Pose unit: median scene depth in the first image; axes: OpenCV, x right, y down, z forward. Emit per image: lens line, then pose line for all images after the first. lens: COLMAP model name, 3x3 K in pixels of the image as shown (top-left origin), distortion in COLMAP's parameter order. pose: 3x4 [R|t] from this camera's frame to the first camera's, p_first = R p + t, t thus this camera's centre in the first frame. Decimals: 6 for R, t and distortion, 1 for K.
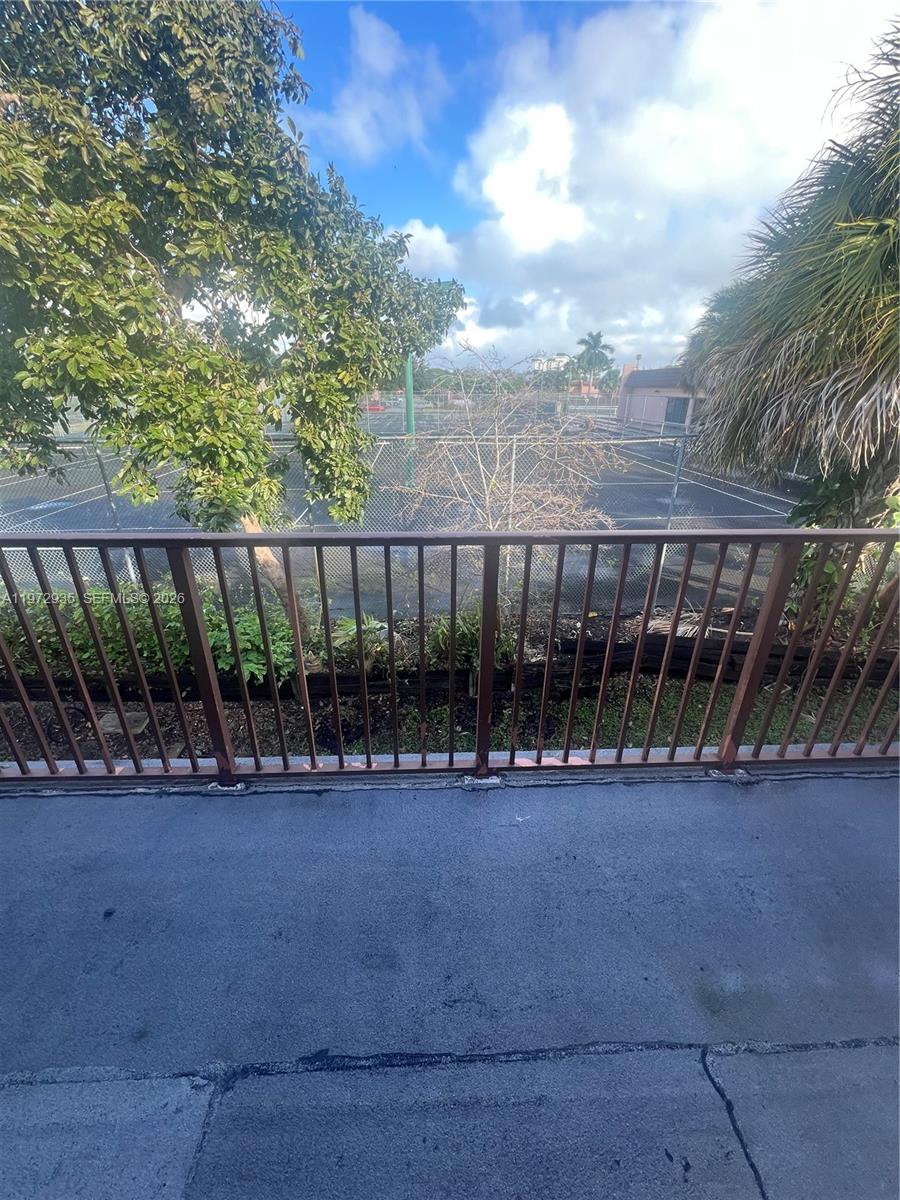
lens RADIAL K [[476.3, 0, 447.9], [0, 476.3, 600.5], [0, 0, 1]] dist [-0.001186, -0.000073]
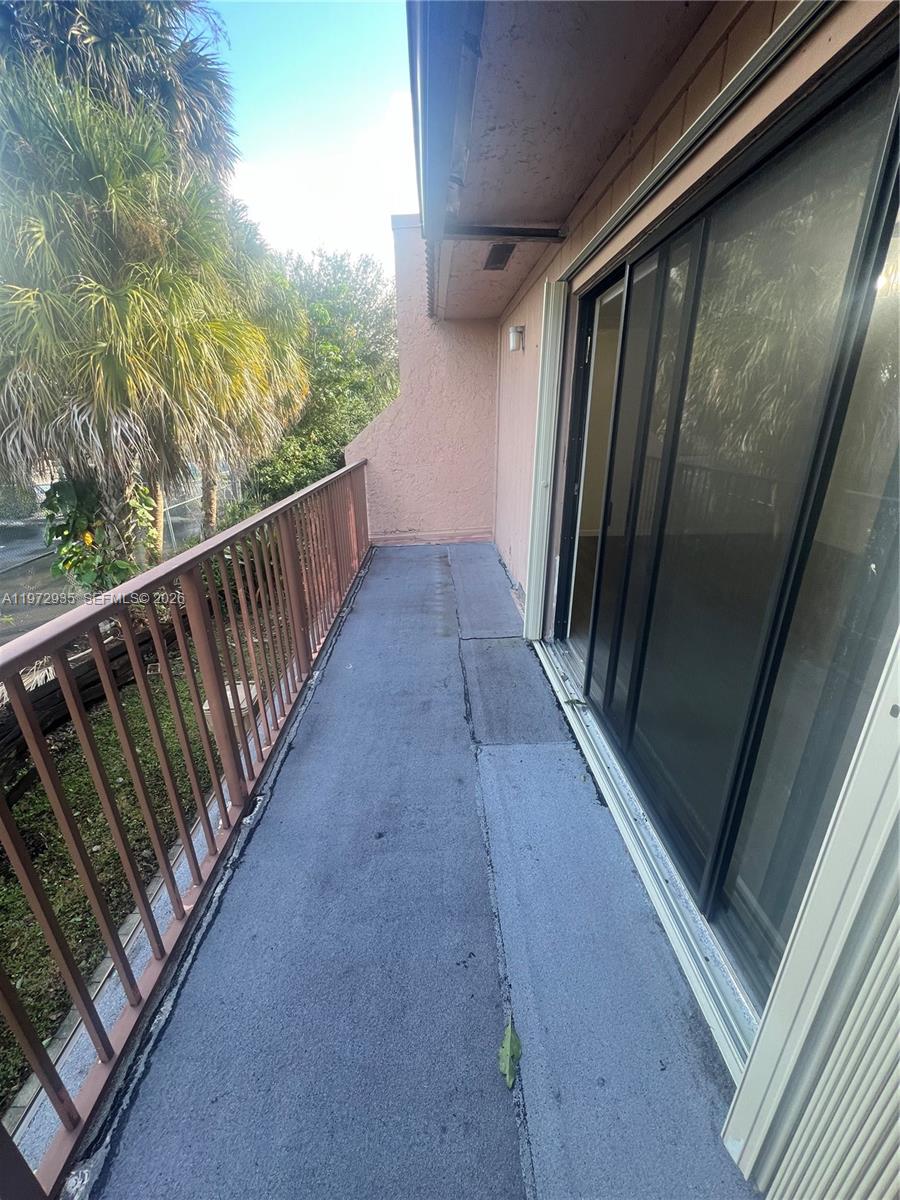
lens RADIAL K [[476.3, 0, 447.9], [0, 476.3, 600.5], [0, 0, 1]] dist [-0.001186, -0.000073]
pose [[0.007010, -0.357560, 0.933864, -1.795088], [0.419269, 0.848887, 0.321876, -0.176658], [-0.907835, 0.389284, 0.155865, 0.470513]]
